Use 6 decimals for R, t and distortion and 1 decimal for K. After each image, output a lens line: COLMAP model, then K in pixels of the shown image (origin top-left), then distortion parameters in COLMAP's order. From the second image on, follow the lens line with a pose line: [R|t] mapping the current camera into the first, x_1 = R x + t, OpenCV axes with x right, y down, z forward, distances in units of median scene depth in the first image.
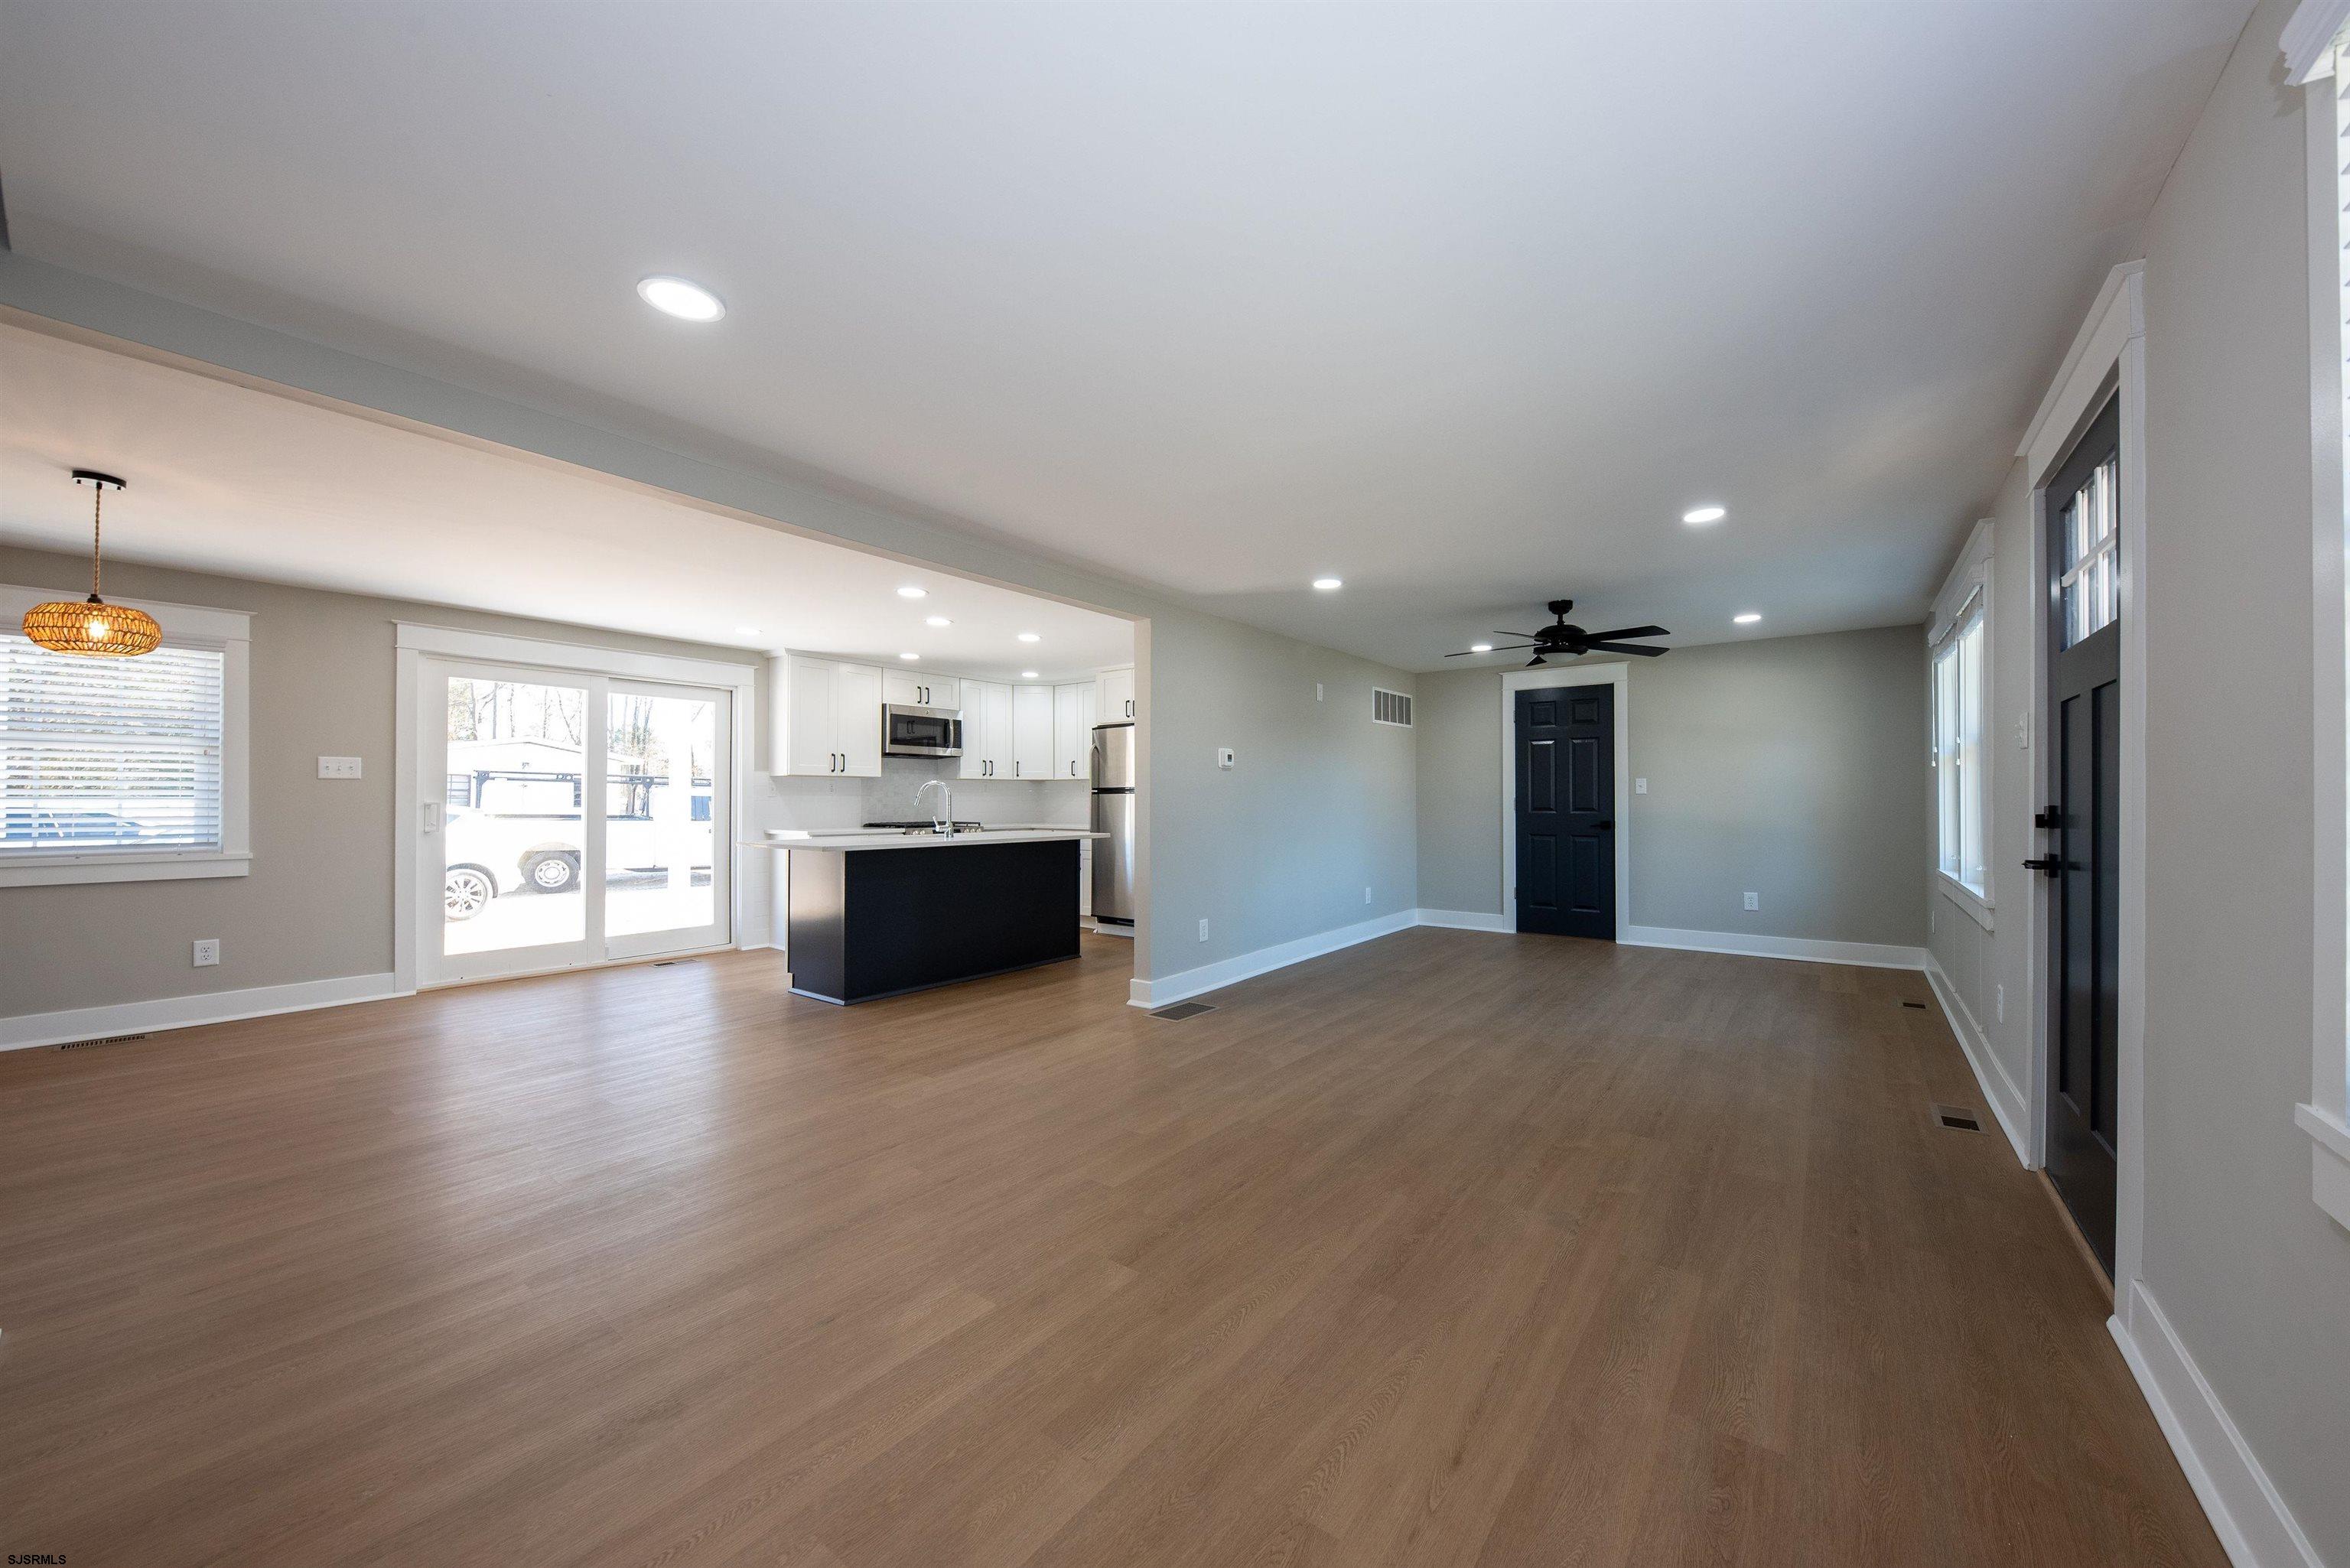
lens RADIAL K [[833.4, 0, 1193.5], [0, 833.4, 796.1], [0, 0, 1]] dist [0.016278, -0.009172]
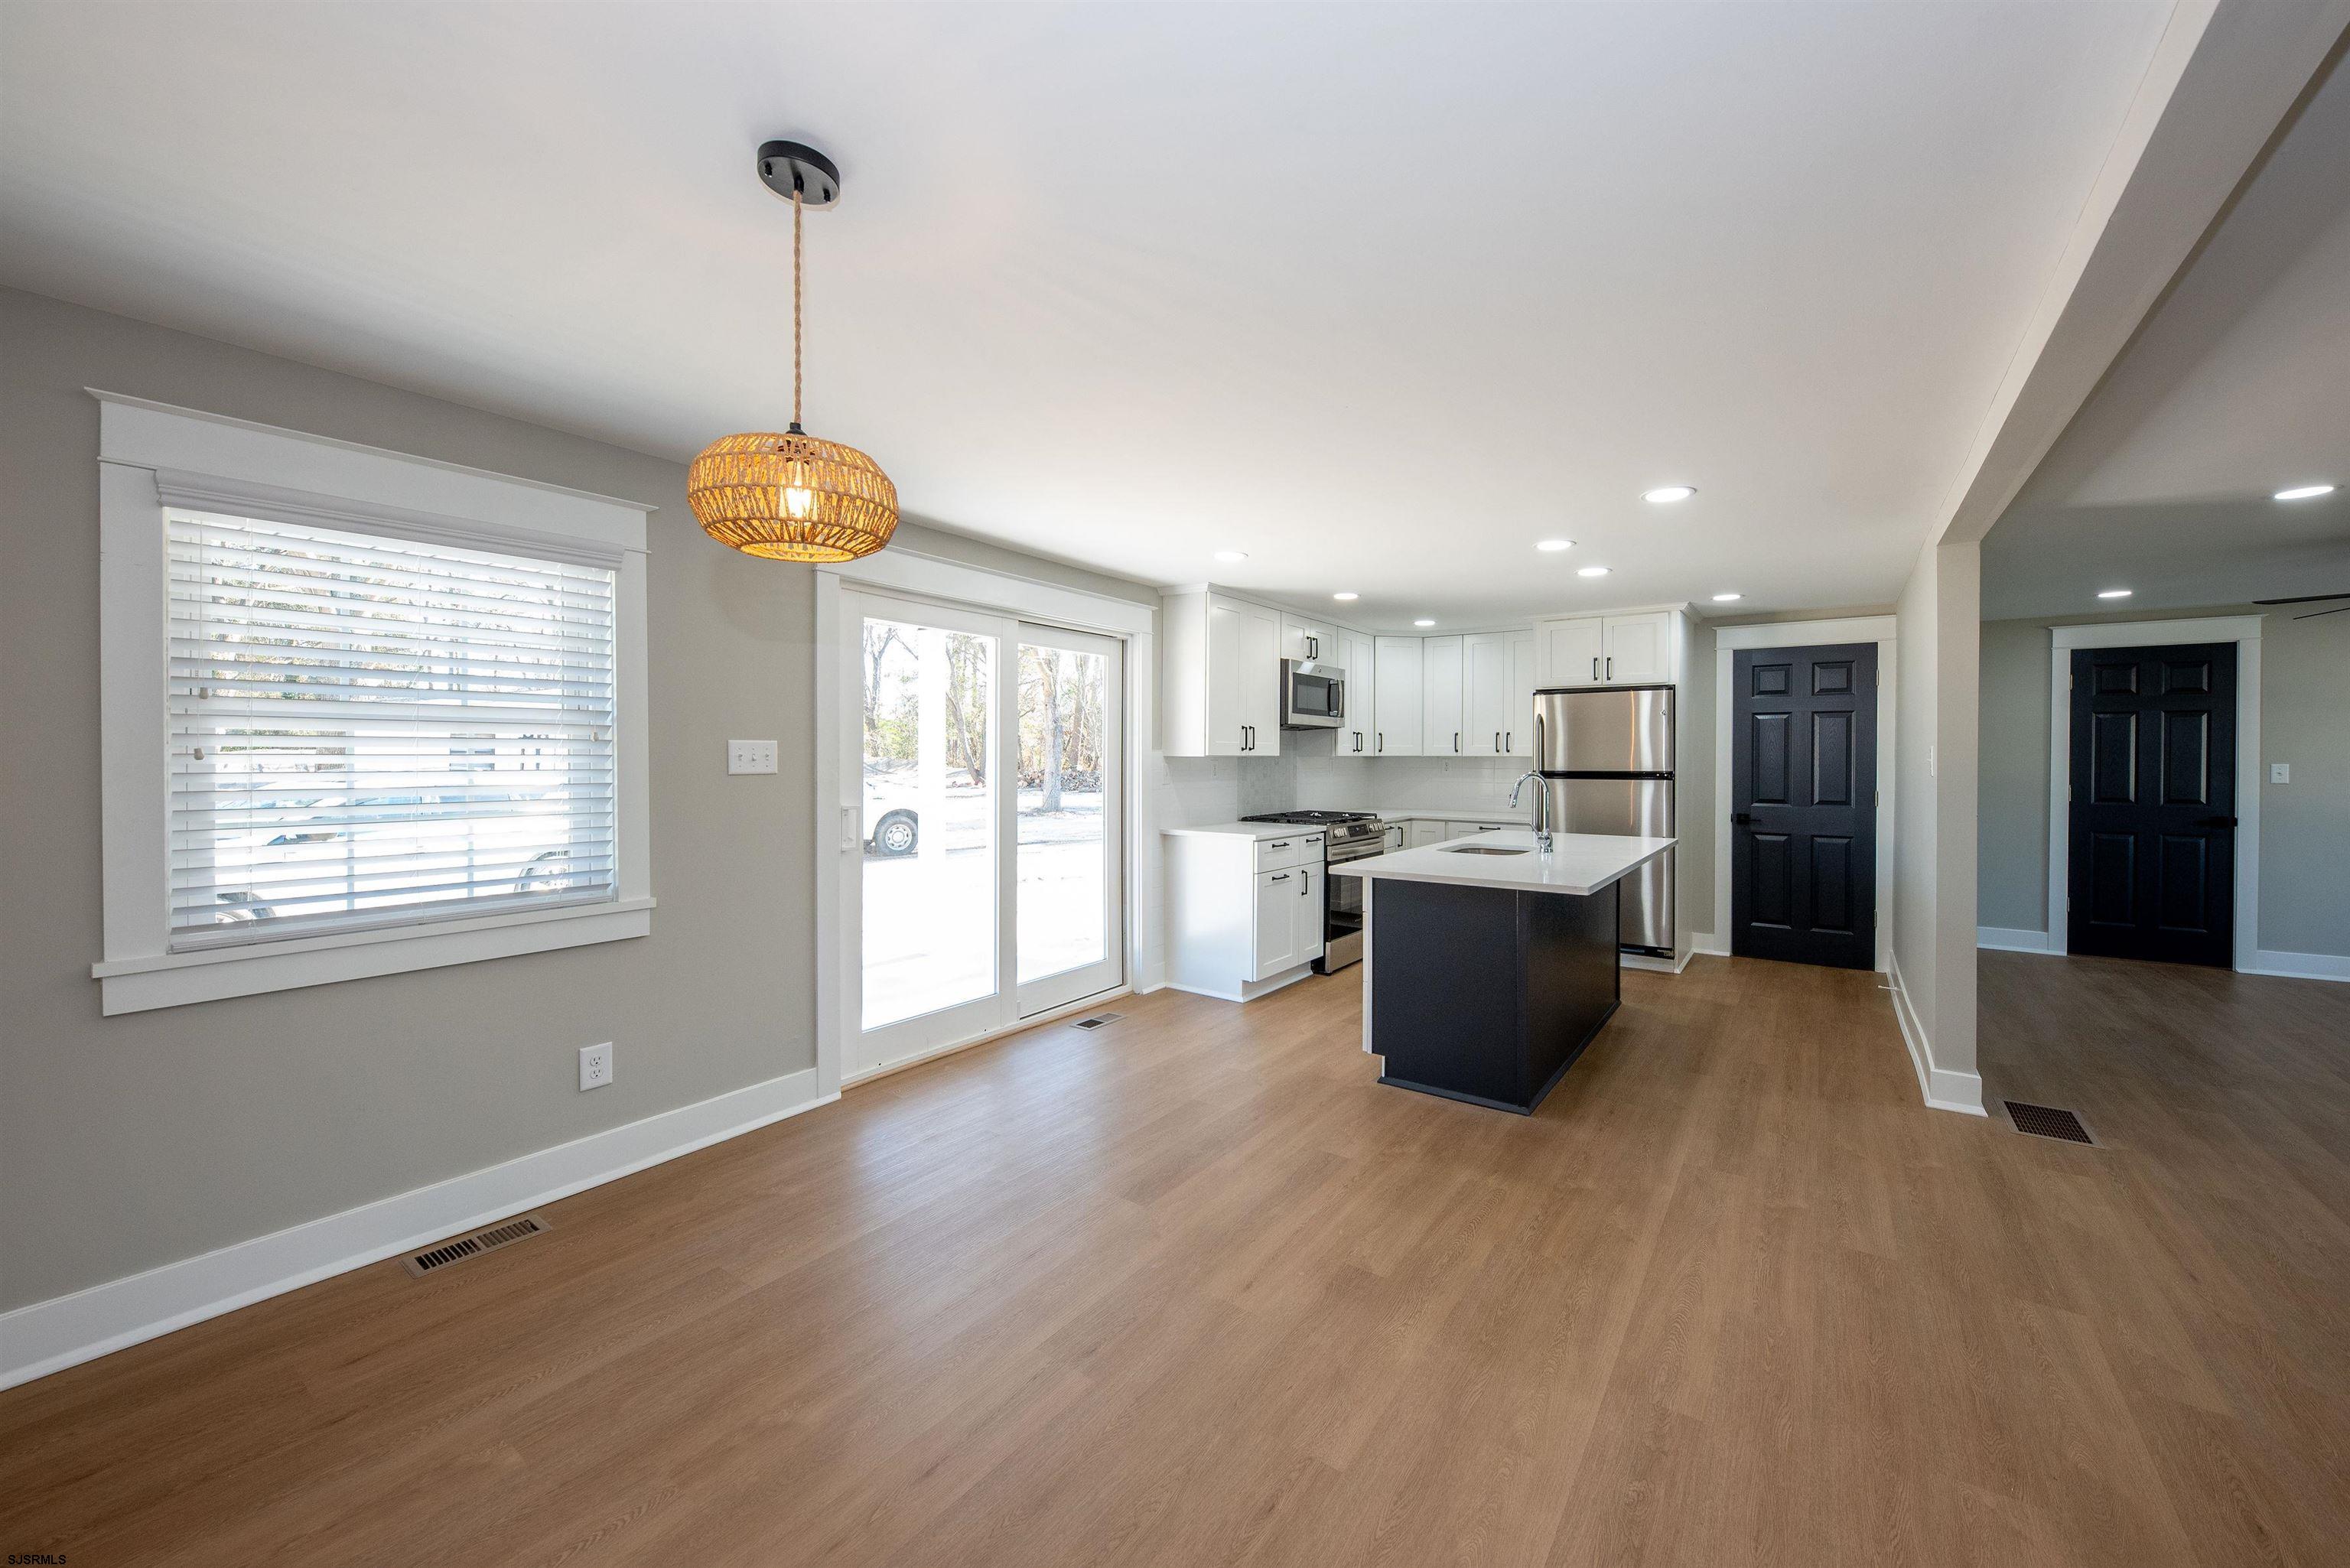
lens RADIAL K [[874.4, 0, 1218.8], [0, 874.4, 766.3], [0, 0, 1]] dist [-0.000186, -0.000067]
pose [[0.998617, 0.002941, 0.052496, -0.492442], [-0.003756, 0.999874, 0.015440, -0.027110], [-0.052444, -0.015616, 0.998502, 0.223703]]
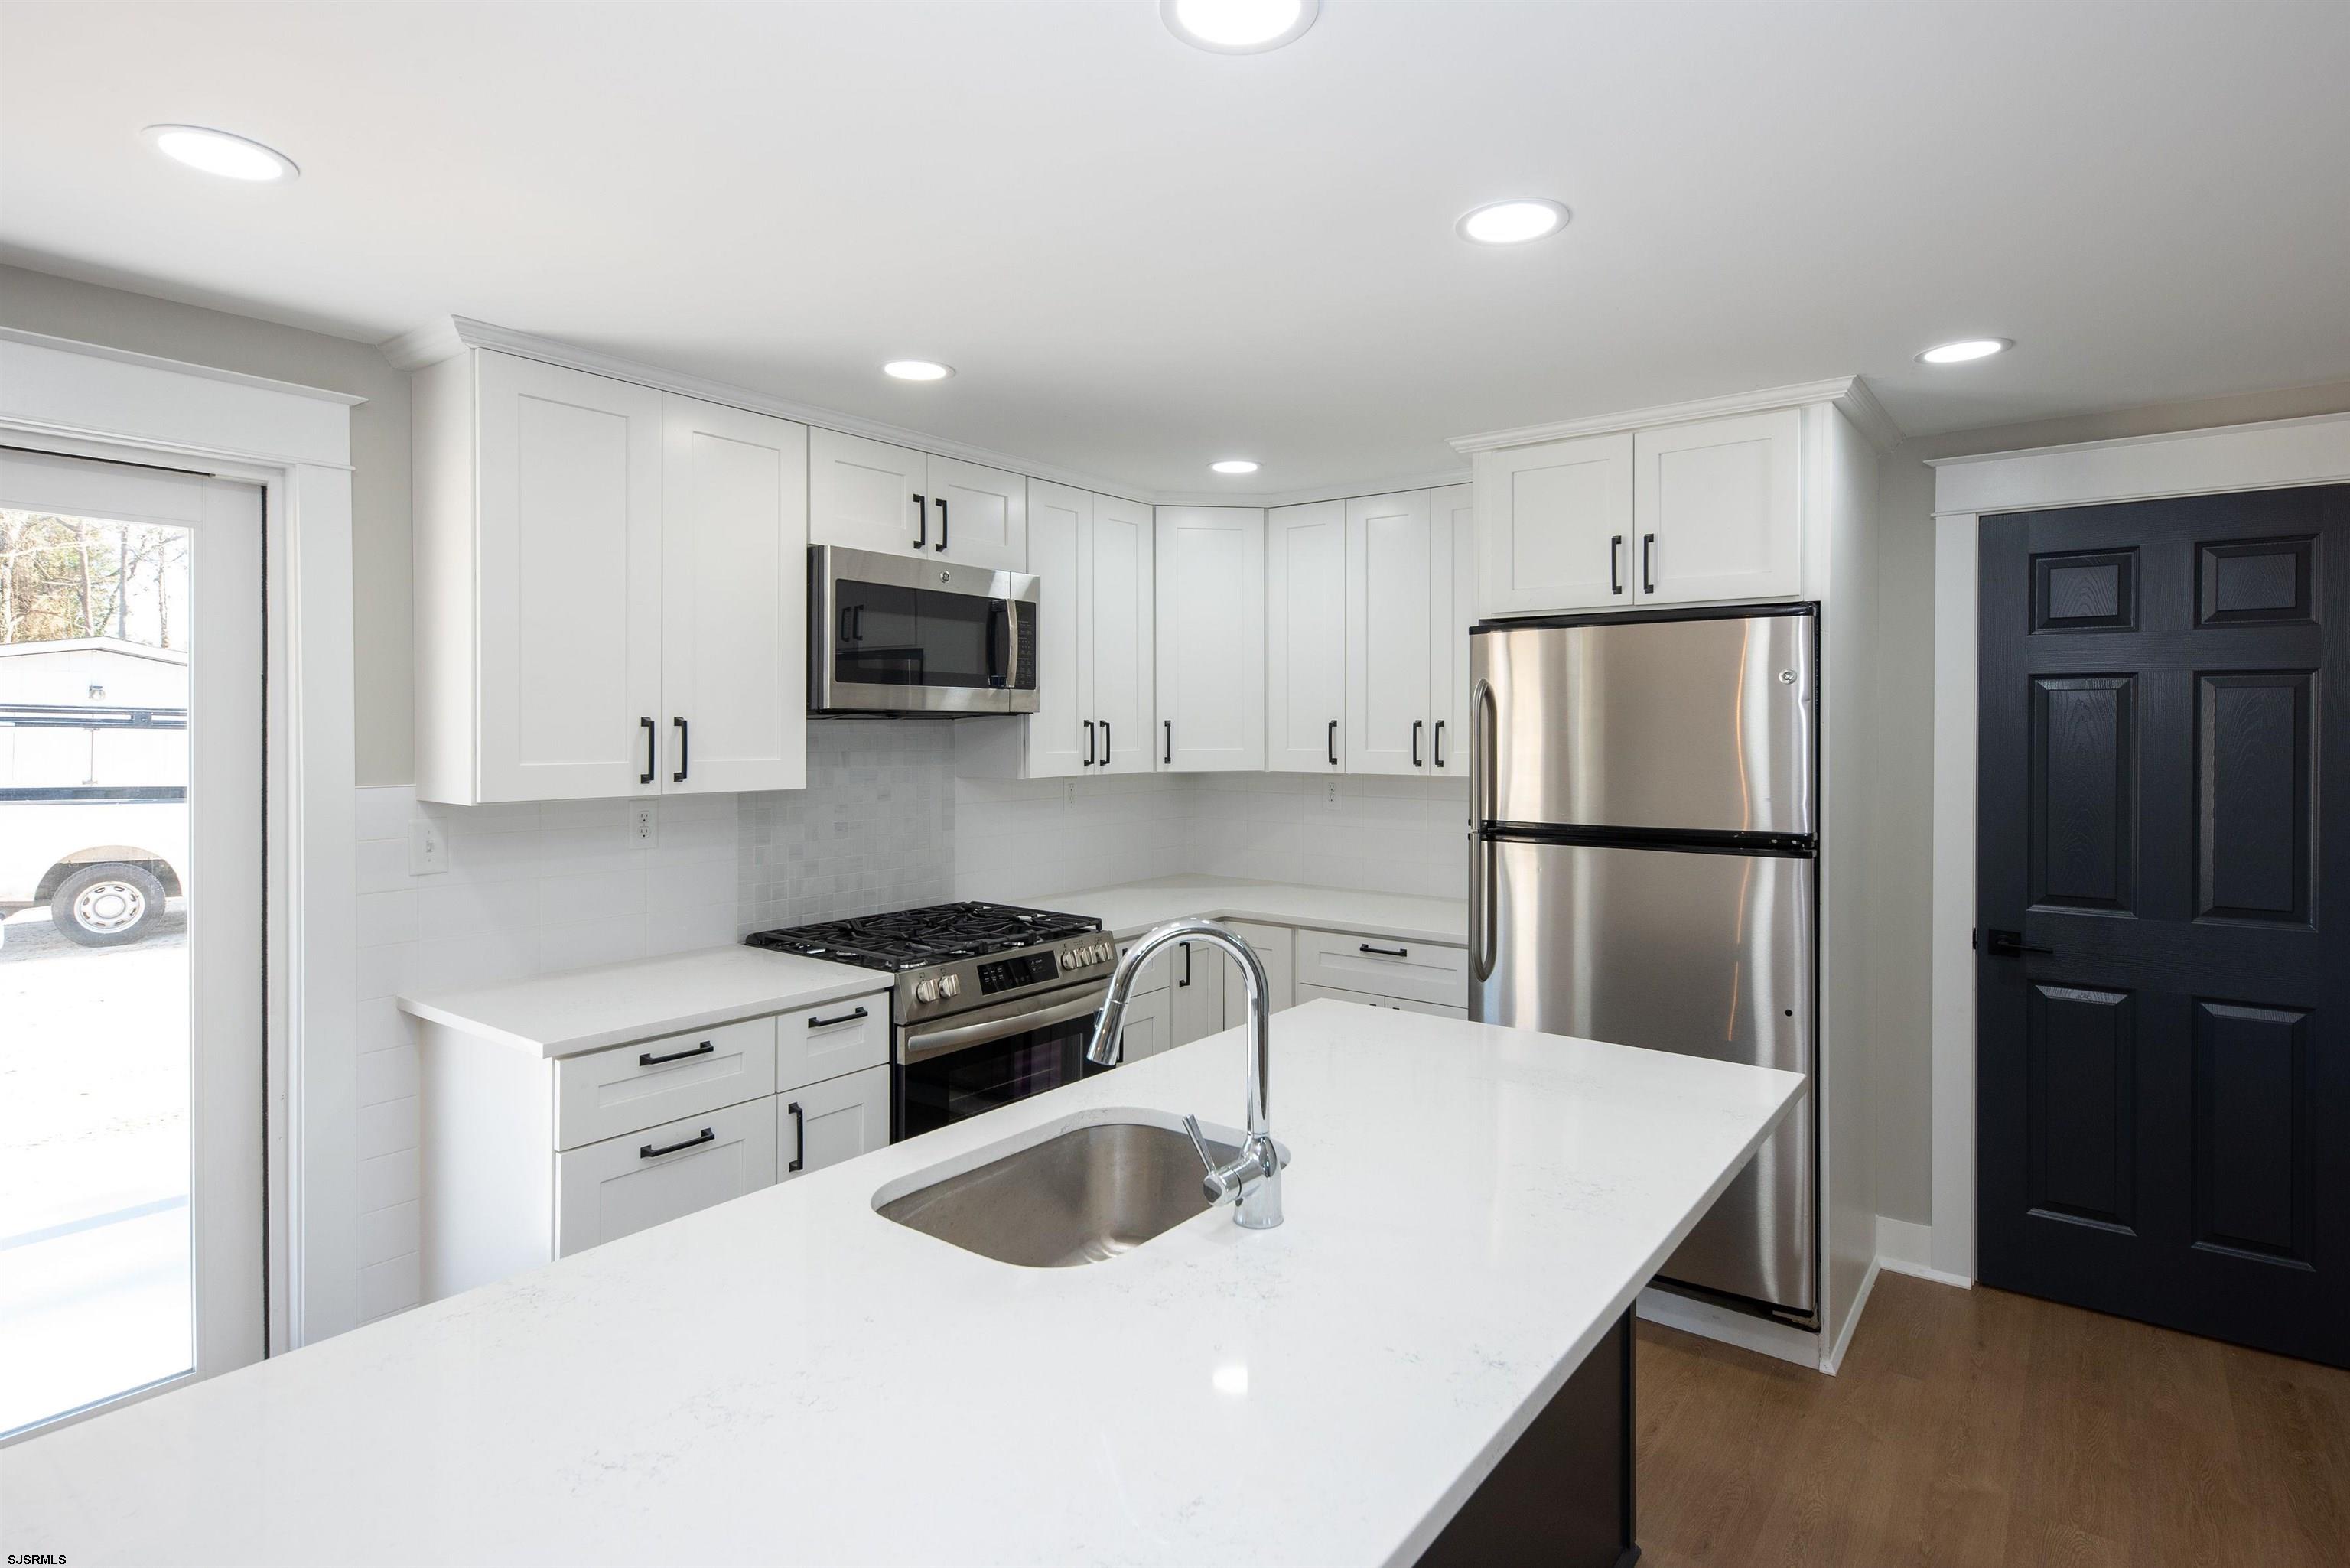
lens RADIAL K [[1203.9, 0, 1175.9], [0, 1203.9, 744.3], [0, 0, 1]] dist [0.000790, 0.000826]
pose [[0.999994, 0.000888, 0.003377, -0.253805], [-0.000943, 0.999866, 0.016319, -0.048655], [-0.003362, -0.016322, 0.999861, 0.592378]]
